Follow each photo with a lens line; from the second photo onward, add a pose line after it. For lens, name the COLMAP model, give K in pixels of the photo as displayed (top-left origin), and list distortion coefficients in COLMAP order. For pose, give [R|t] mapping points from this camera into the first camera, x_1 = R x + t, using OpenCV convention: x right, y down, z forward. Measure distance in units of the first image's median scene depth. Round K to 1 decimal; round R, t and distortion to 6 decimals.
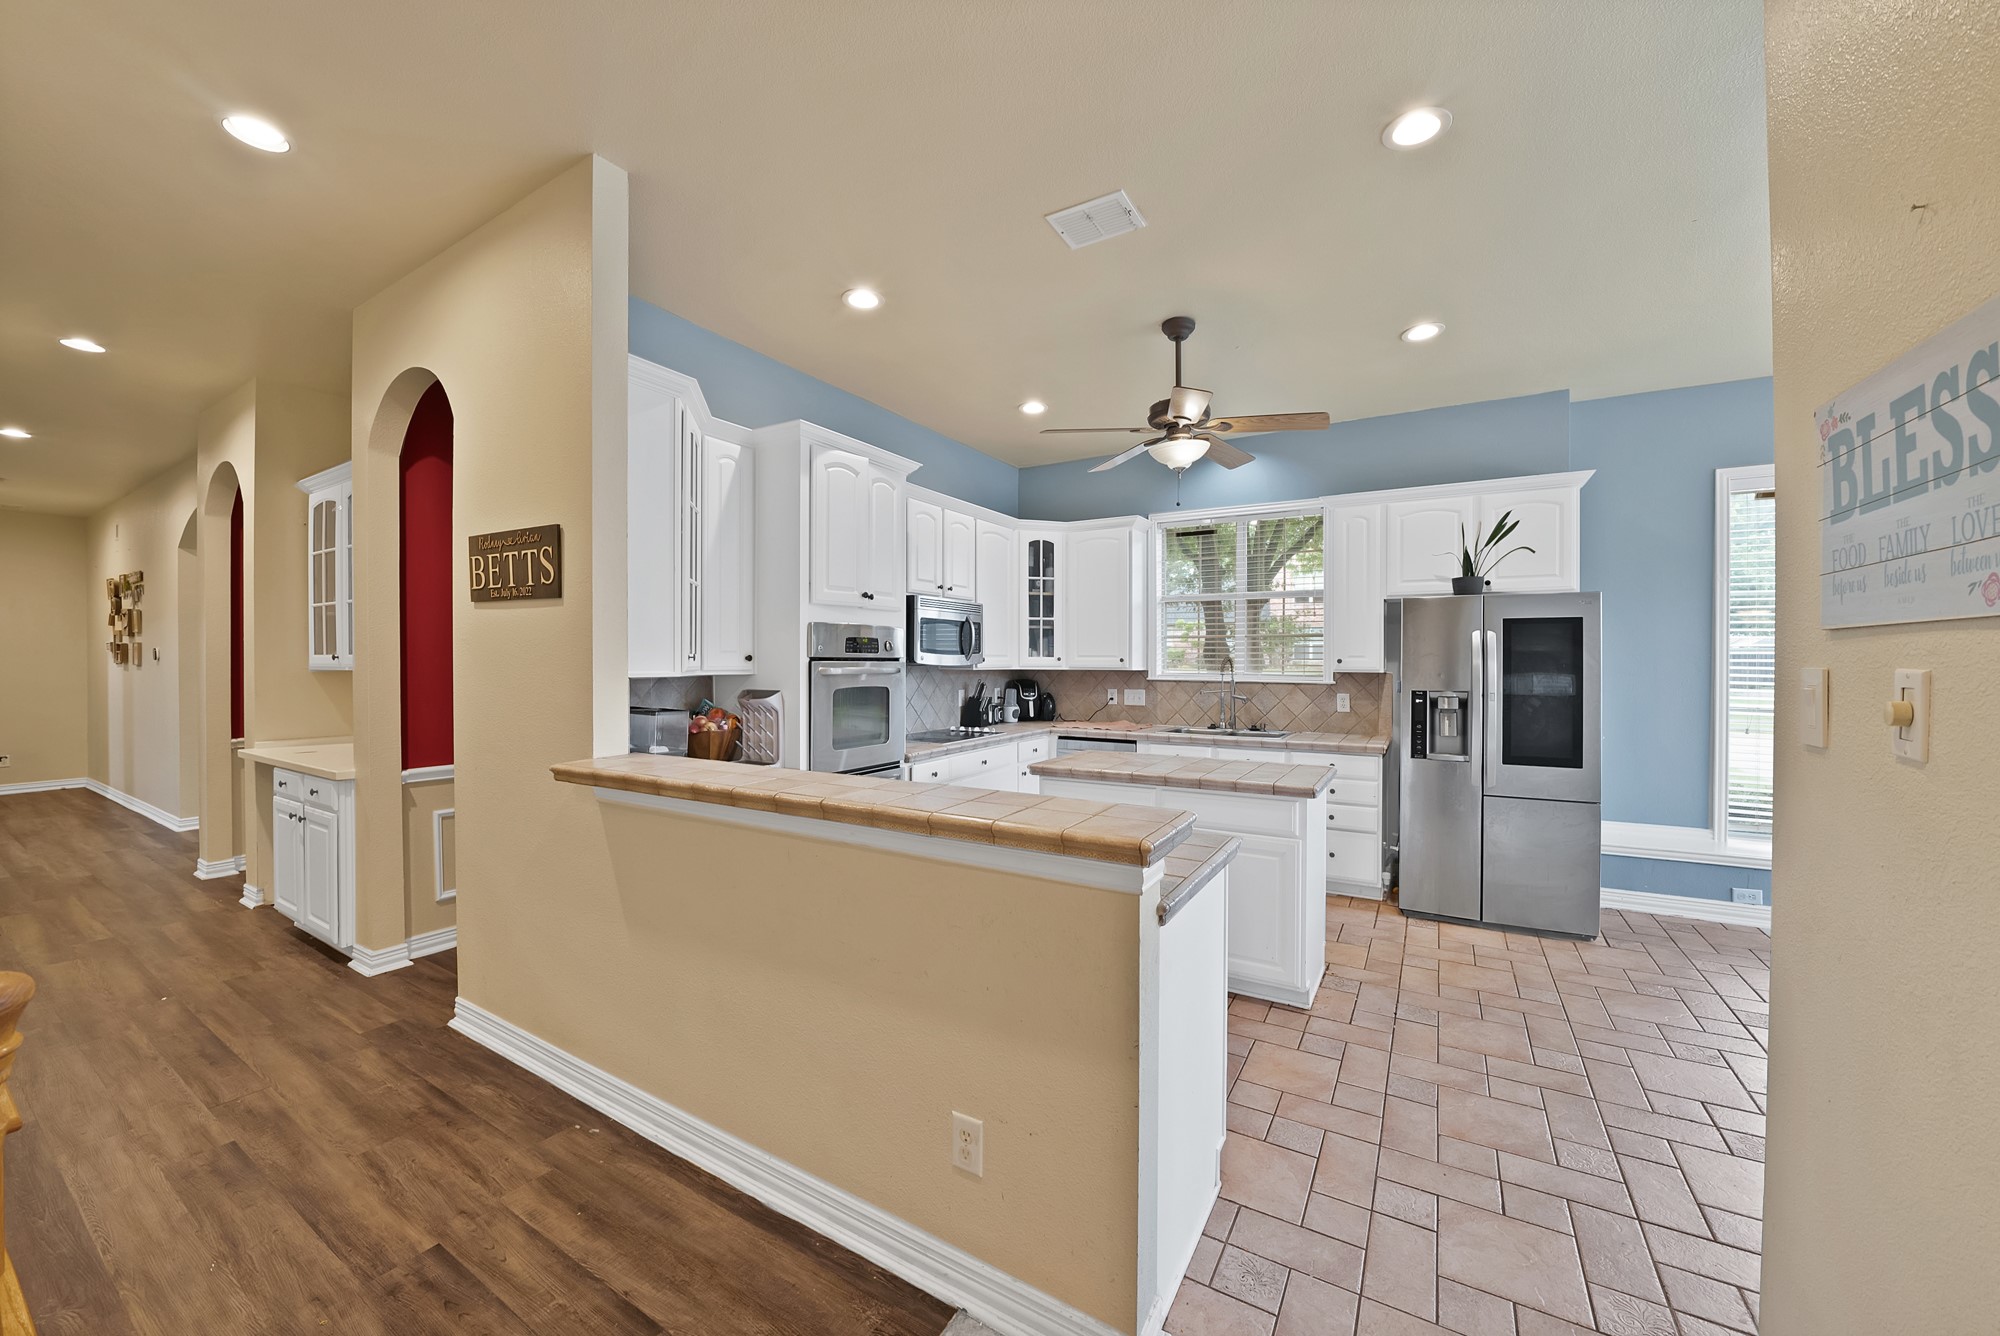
lens RADIAL K [[717.9, 0, 992.6], [0, 717.9, 674.6], [0, 0, 1]] dist [-0.016554, -0.000050]
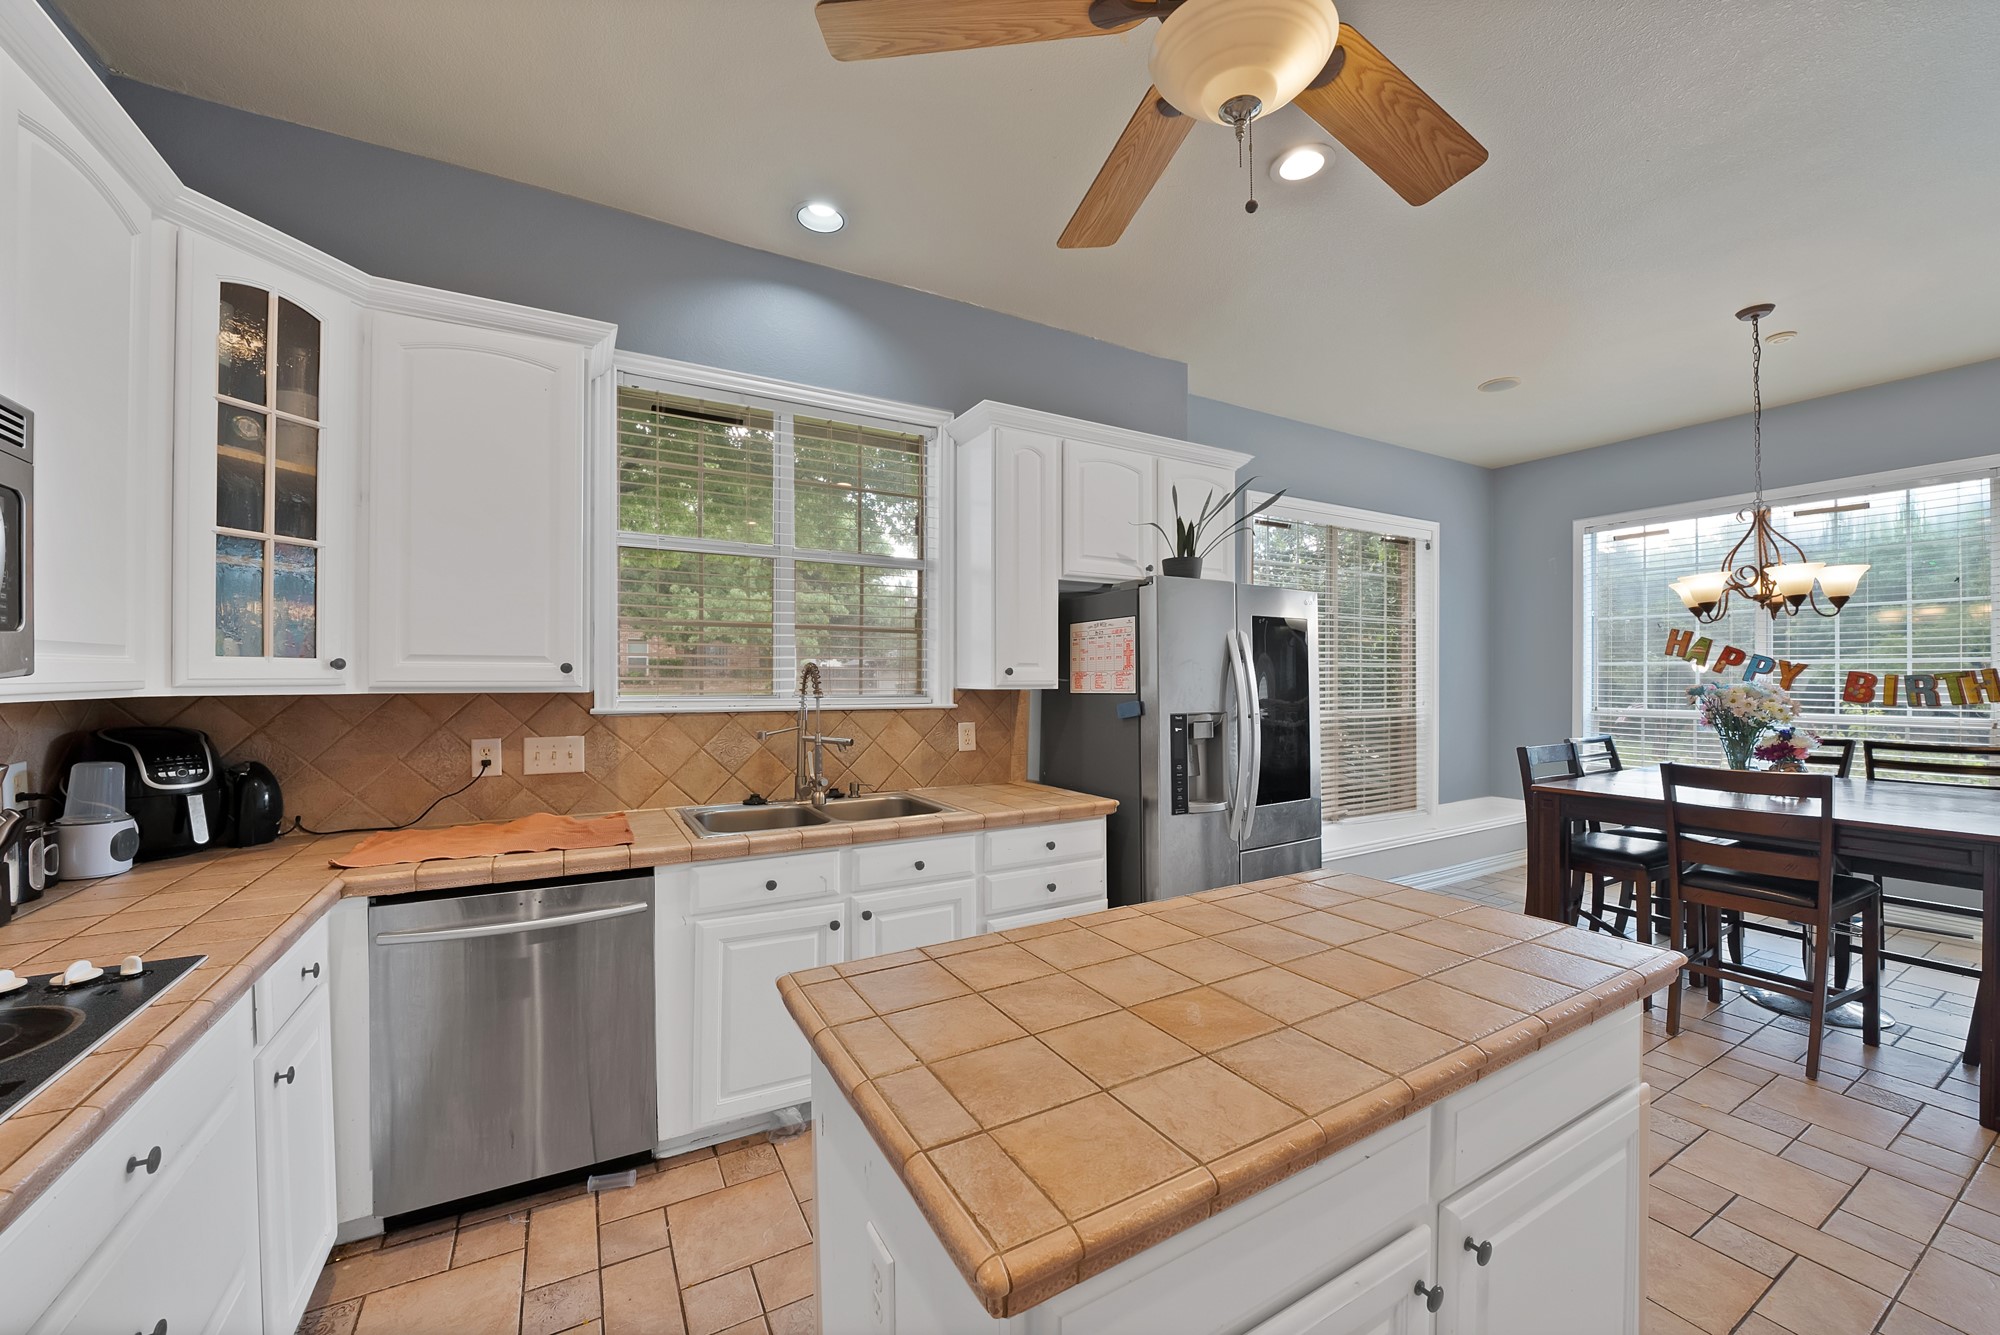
lens RADIAL K [[730.7, 0, 1012.1], [0, 730.7, 679.8], [0, 0, 1]] dist [-0.008721, -0.000110]
pose [[0.475794, -0.002981, 0.879552, -0.062415], [0.018378, 0.999810, -0.006553, -0.006174], [-0.879365, 0.019283, 0.475758, 0.585407]]
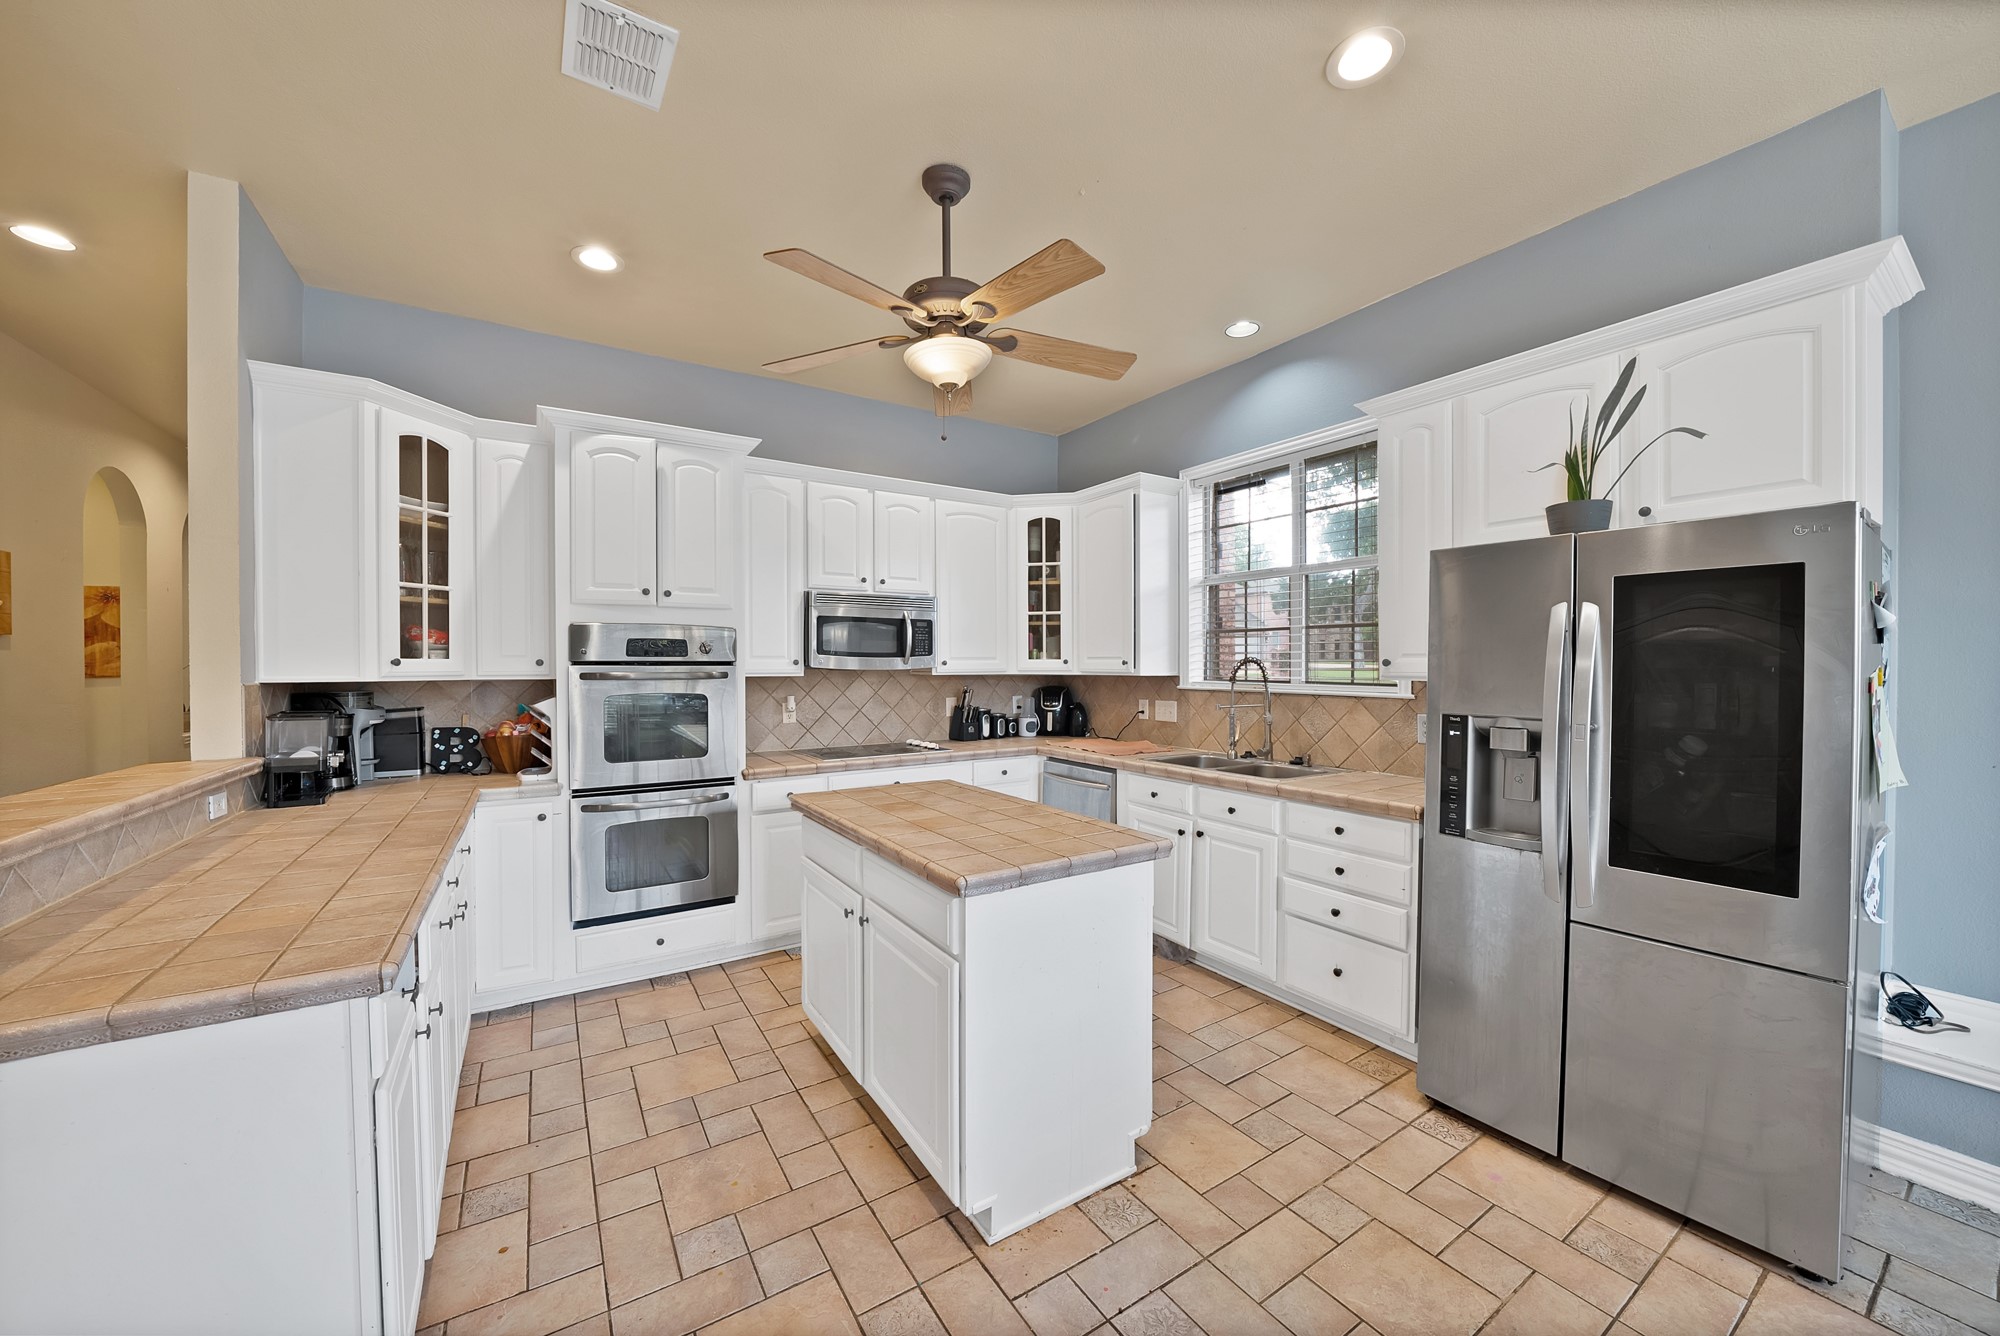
lens RADIAL K [[700.7, 0, 958.8], [0, 700.7, 679.8], [0, 0, 1]] dist [-0.017684, -0.000104]
pose [[0.896805, 0.006213, -0.442381, 0.354547], [-0.005289, 0.999980, 0.003320, -0.003258], [0.442393, -0.000638, 0.896821, 0.245860]]
